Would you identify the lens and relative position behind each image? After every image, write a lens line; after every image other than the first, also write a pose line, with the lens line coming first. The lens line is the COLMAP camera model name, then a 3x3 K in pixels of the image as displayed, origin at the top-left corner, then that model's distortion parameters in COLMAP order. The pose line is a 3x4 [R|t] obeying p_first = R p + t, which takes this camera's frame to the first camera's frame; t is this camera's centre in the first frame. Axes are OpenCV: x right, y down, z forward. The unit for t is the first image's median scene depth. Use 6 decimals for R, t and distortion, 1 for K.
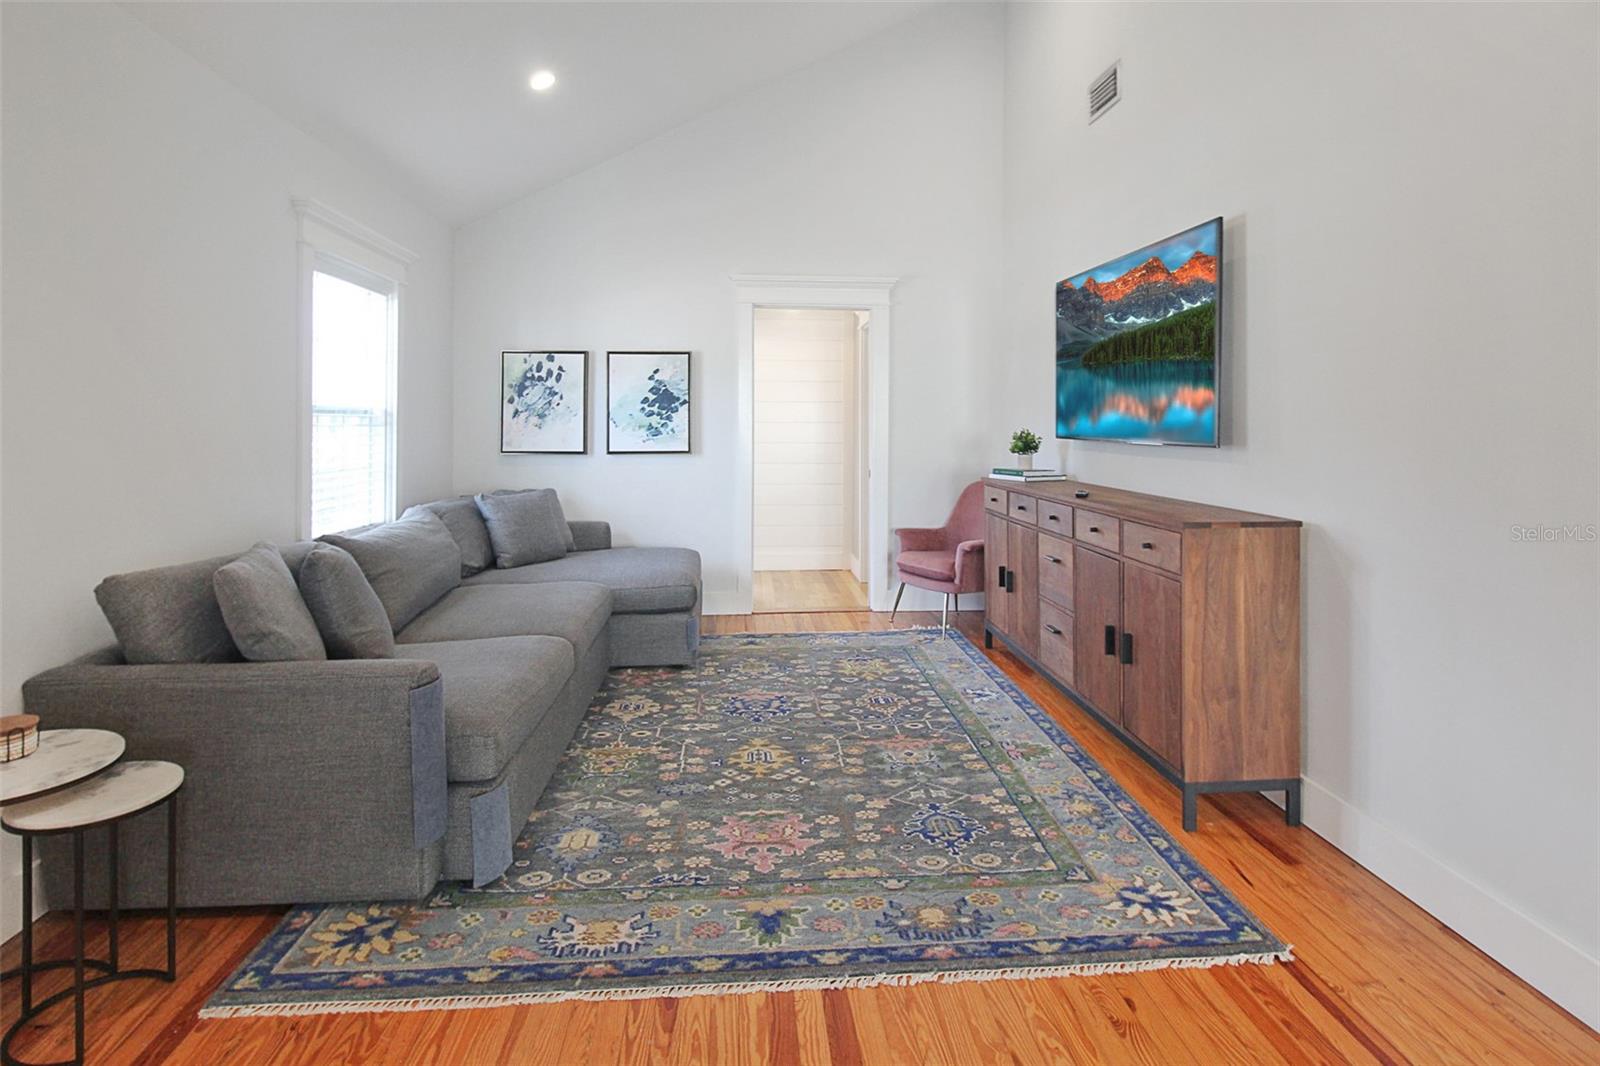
lens RADIAL K [[818.2, 0, 798.9], [0, 818.2, 417.9], [0, 0, 1]] dist [0.001250, -0.011250]
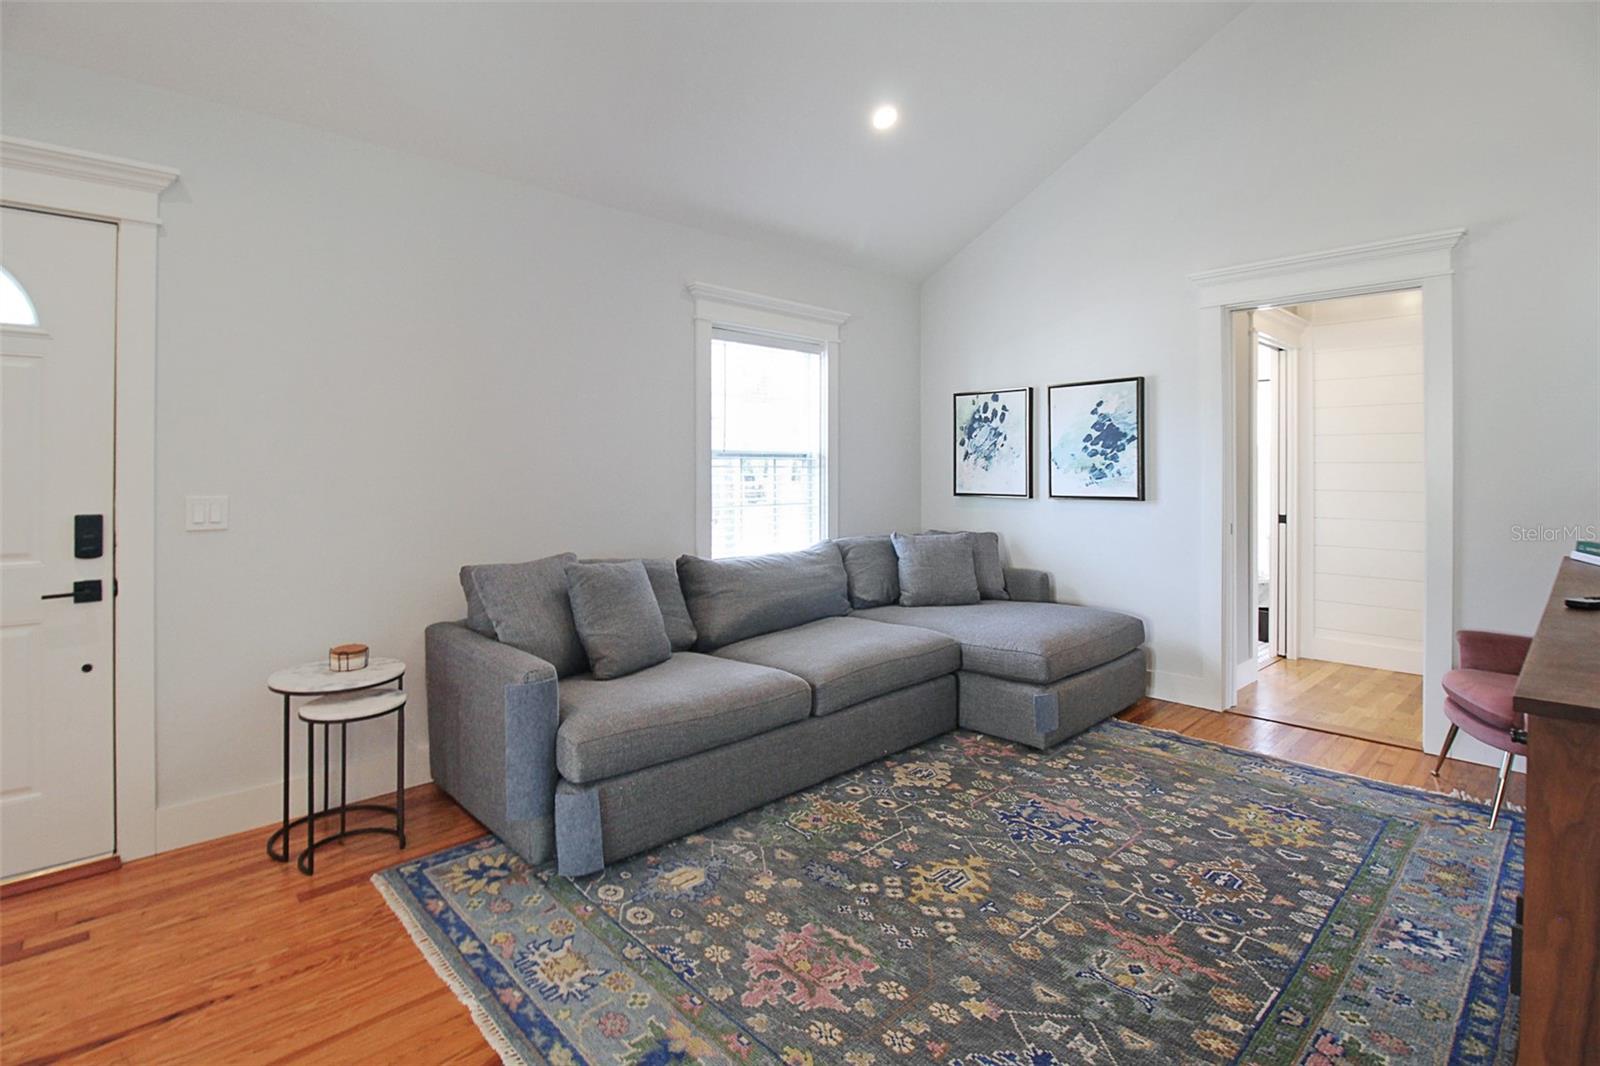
lens RADIAL K [[767.5, 0, 801.0], [0, 767.5, 473.4], [0, 0, 1]] dist [-0.000971, -0.012536]
pose [[0.628665, 0.000322, -0.777676, 0.302048], [0.006822, 0.999959, 0.005929, 0.011039], [0.777646, -0.009033, 0.628638, 0.292568]]
